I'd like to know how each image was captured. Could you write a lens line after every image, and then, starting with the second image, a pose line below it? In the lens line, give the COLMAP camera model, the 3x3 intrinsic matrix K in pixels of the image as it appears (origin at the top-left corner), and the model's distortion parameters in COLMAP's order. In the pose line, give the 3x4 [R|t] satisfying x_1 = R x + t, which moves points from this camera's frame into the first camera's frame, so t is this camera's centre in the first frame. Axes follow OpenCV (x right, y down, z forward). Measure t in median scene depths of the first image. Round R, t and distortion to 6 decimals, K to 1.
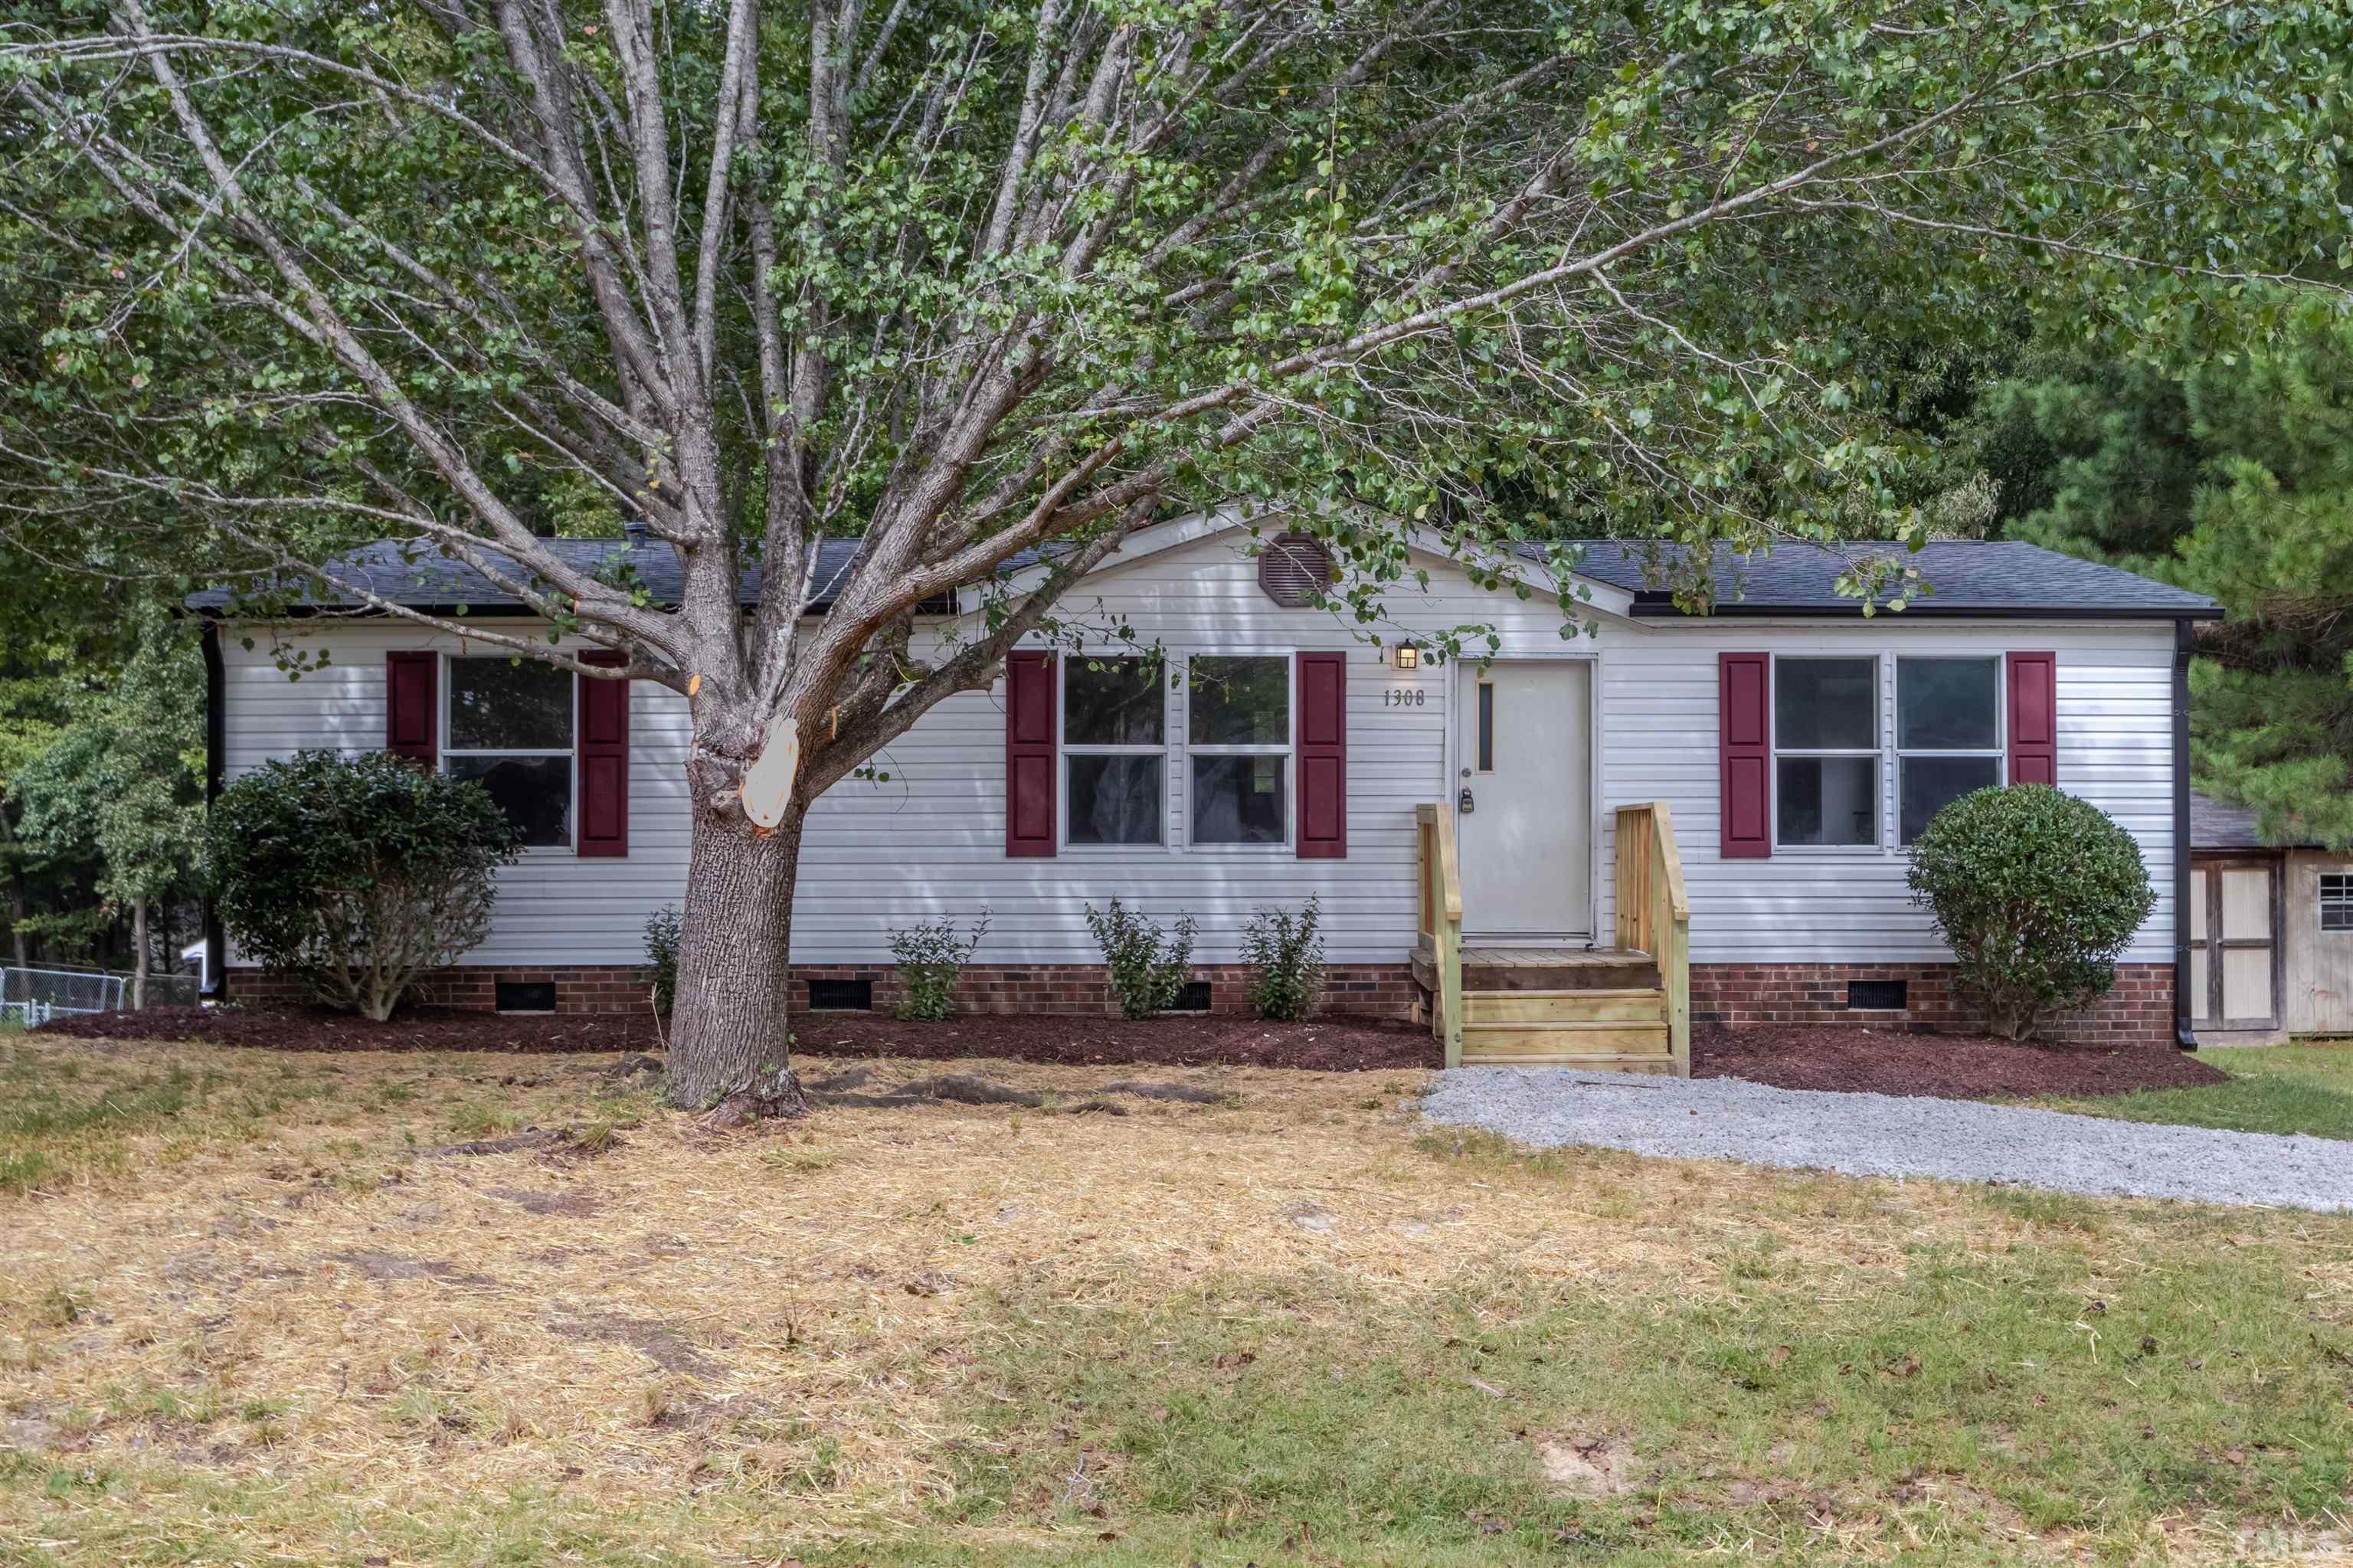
lens RADIAL K [[1150.0, 0, 1177.2], [0, 1150.0, 767.5], [0, 0, 1]] dist [-0.006693, -0.000749]
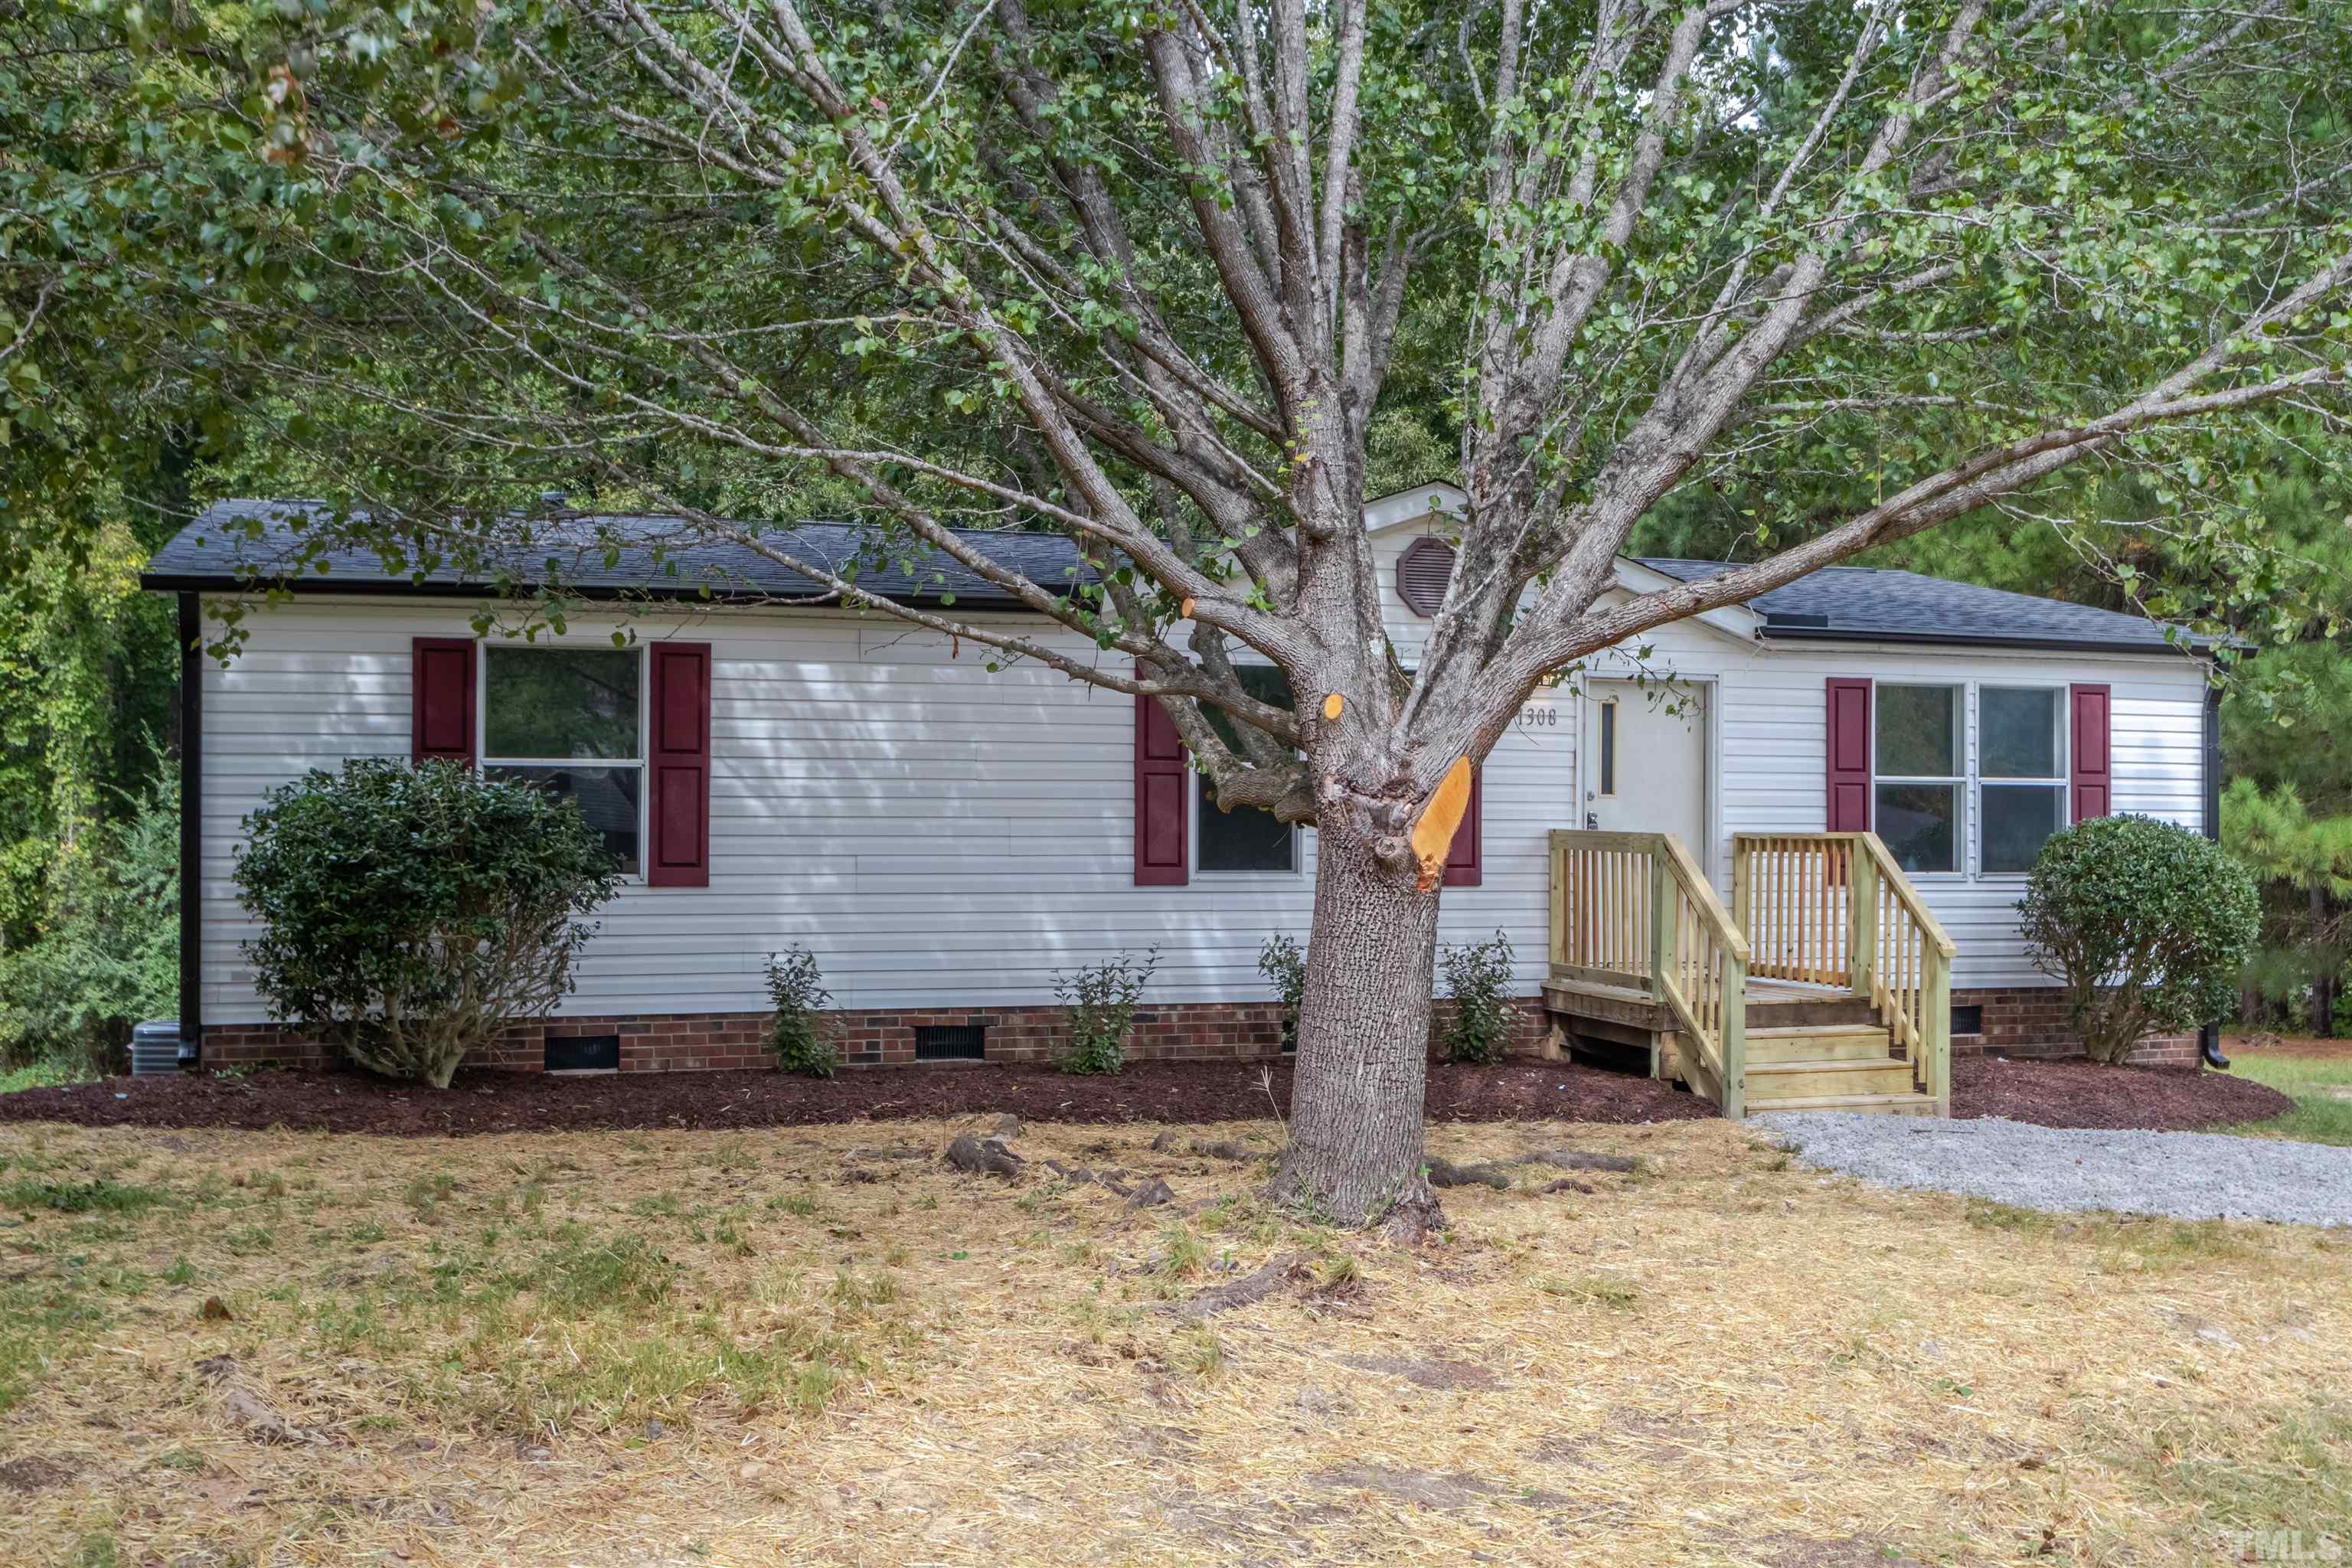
lens RADIAL K [[1201.6, 0, 1176.0], [0, 1201.6, 784.0], [0, 0, 1]] dist [-0.005457, -0.000689]
pose [[0.989013, 0.012205, 0.147326, -0.254736], [-0.013242, 0.999894, 0.006059, -0.007853], [-0.147236, -0.007943, 0.989069, 0.064863]]
